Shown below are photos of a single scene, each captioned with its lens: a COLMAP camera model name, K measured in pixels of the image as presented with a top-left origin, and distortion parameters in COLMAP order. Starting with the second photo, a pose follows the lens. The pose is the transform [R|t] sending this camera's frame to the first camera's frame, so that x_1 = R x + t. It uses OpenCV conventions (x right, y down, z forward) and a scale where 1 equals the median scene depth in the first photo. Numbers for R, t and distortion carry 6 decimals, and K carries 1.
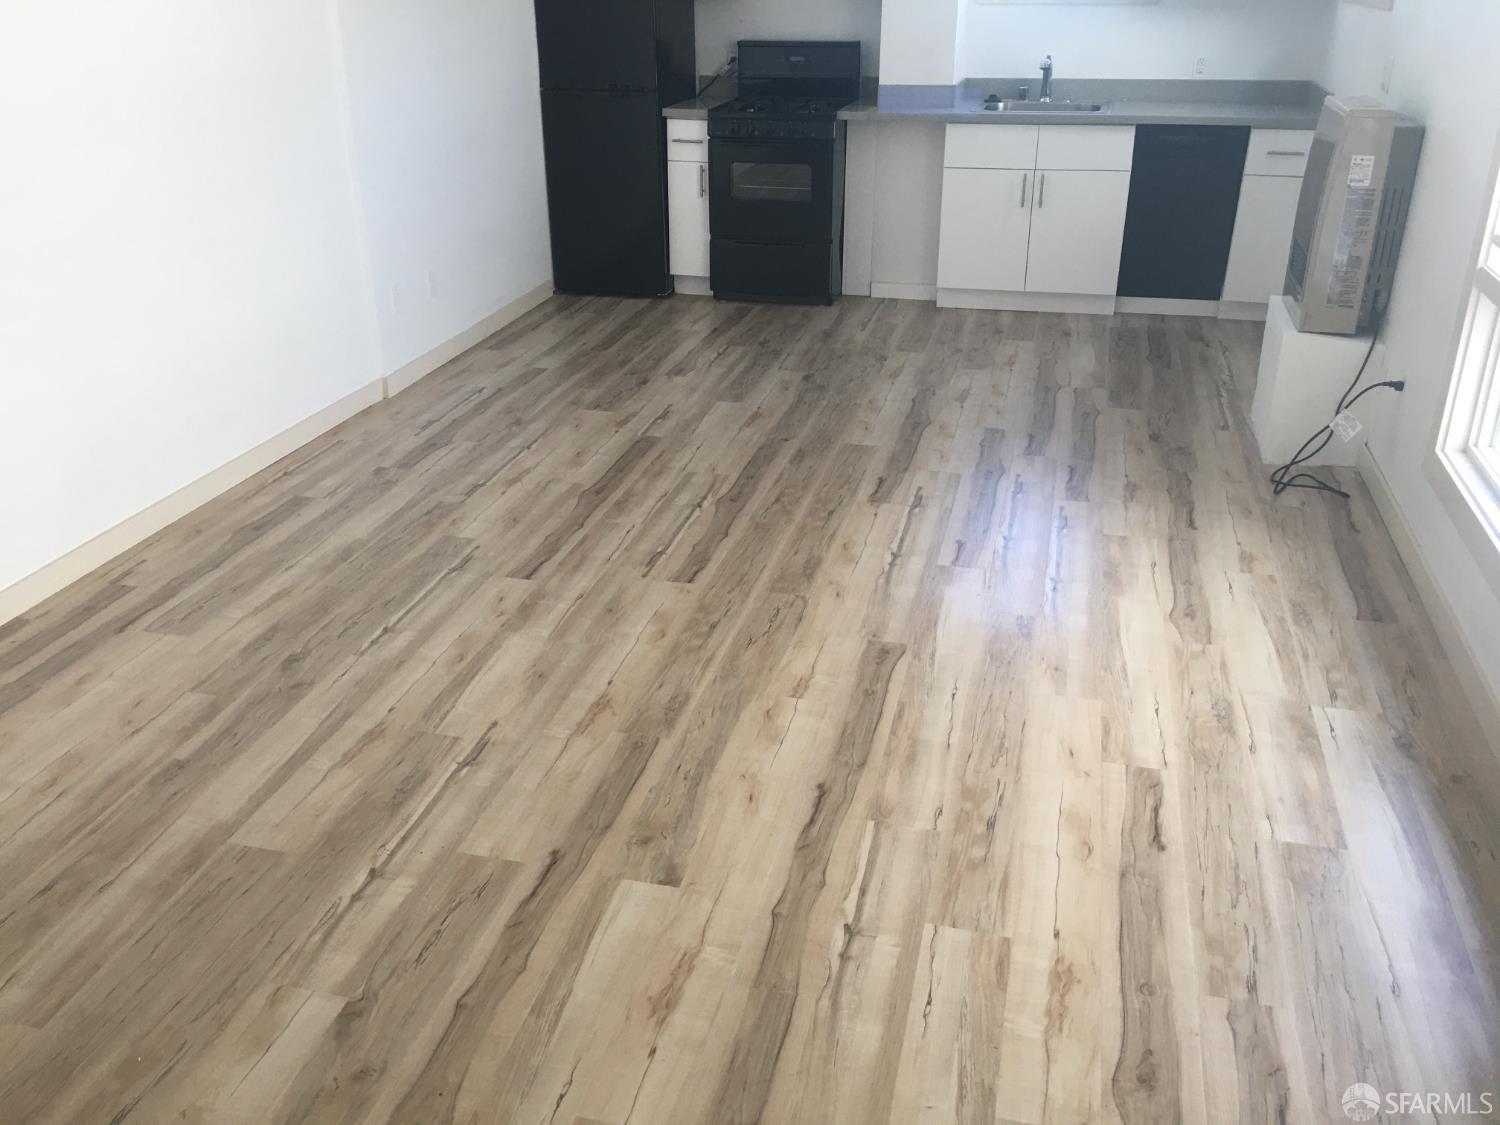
lens RADIAL K [[1294.3, 0, 747.2], [0, 1294.3, 555.2], [0, 0, 1]] dist [0.071609, -0.106198]
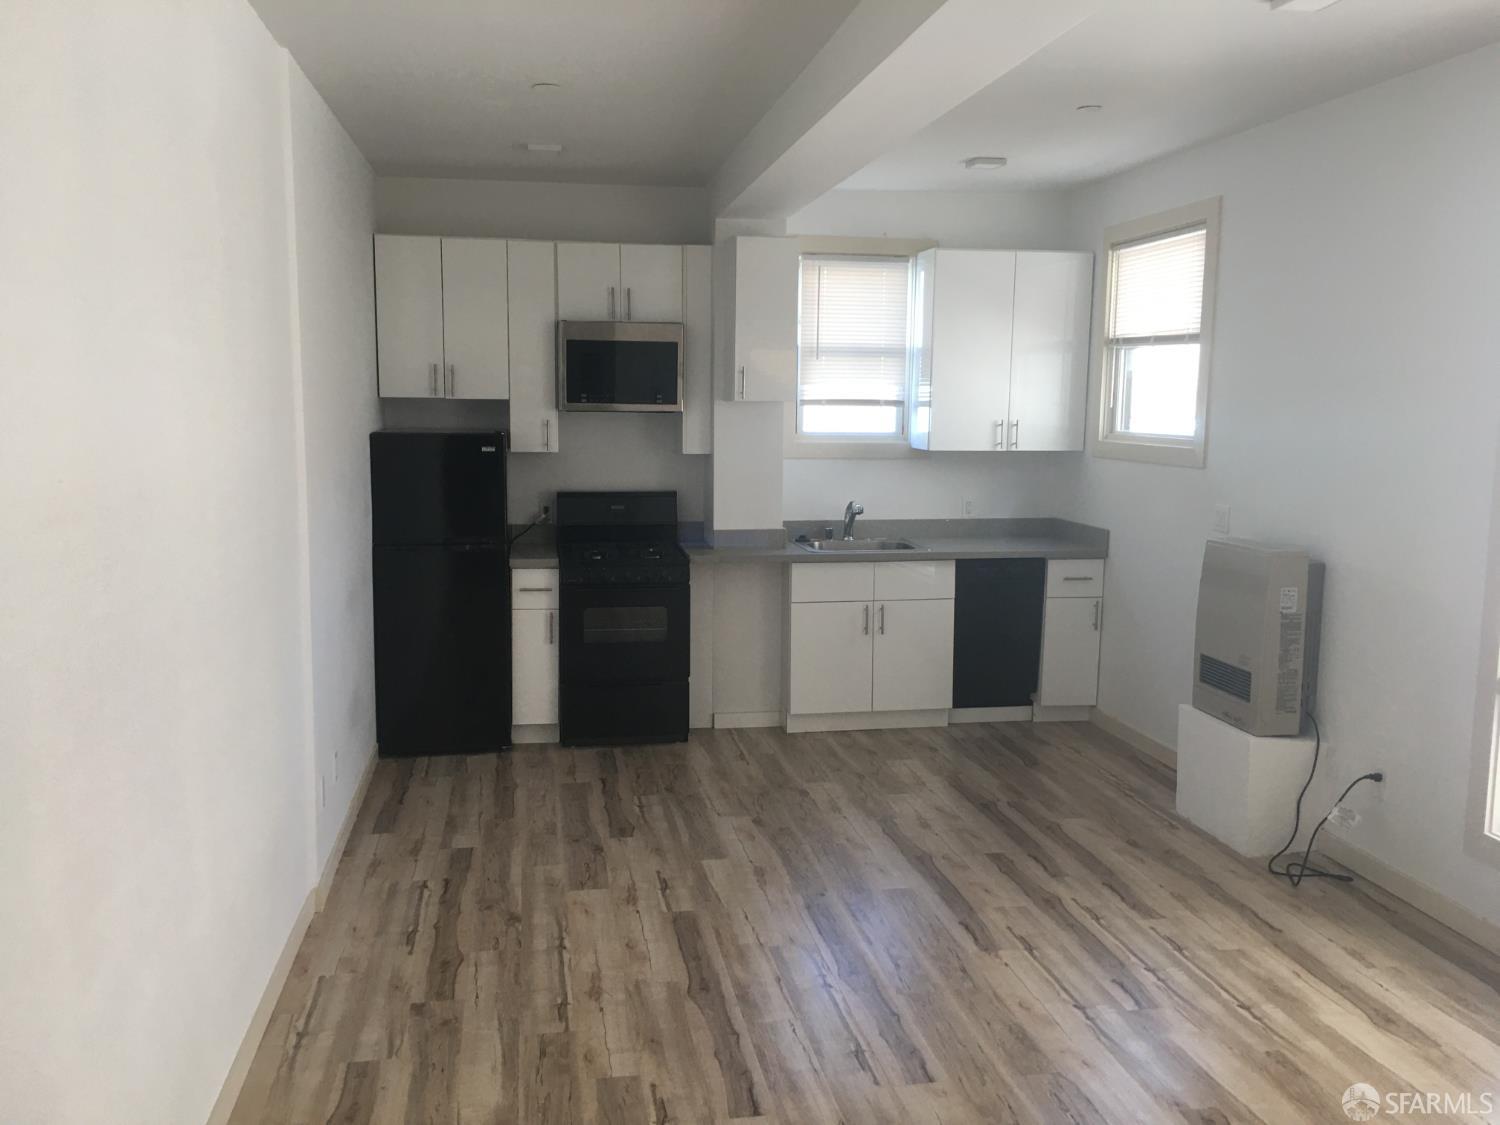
lens RADIAL K [[1294.3, 0, 747.2], [0, 1294.3, 555.2], [0, 0, 1]] dist [0.071609, -0.106198]
pose [[0.913933, -0.038682, 0.404018, -0.509524], [0.157619, 0.951144, -0.265484, -0.104763], [-0.374010, 0.306315, 0.875378, 0.145651]]
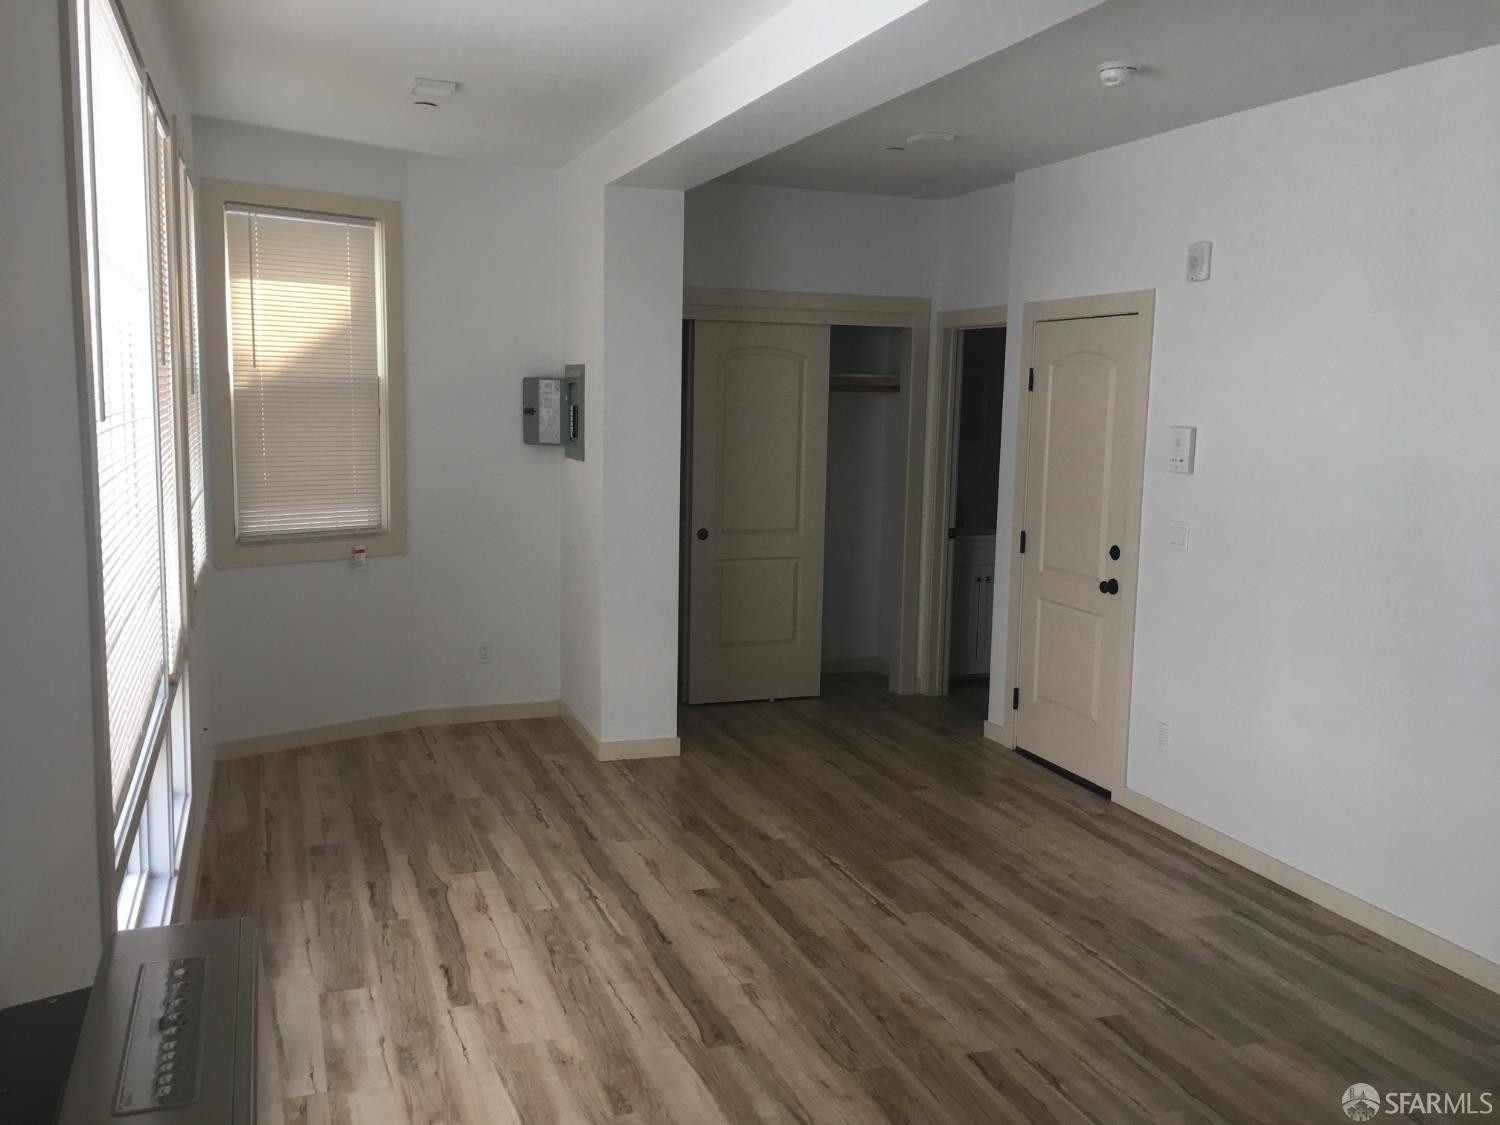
lens RADIAL K [[1294.3, 0, 747.2], [0, 1294.3, 555.2], [0, 0, 1]] dist [0.071609, -0.106198]
pose [[-0.825287, 0.059283, -0.561593, 0.590092], [-0.251428, 0.851894, 0.459413, -0.672943], [0.505654, 0.520347, -0.688152, 1.372906]]
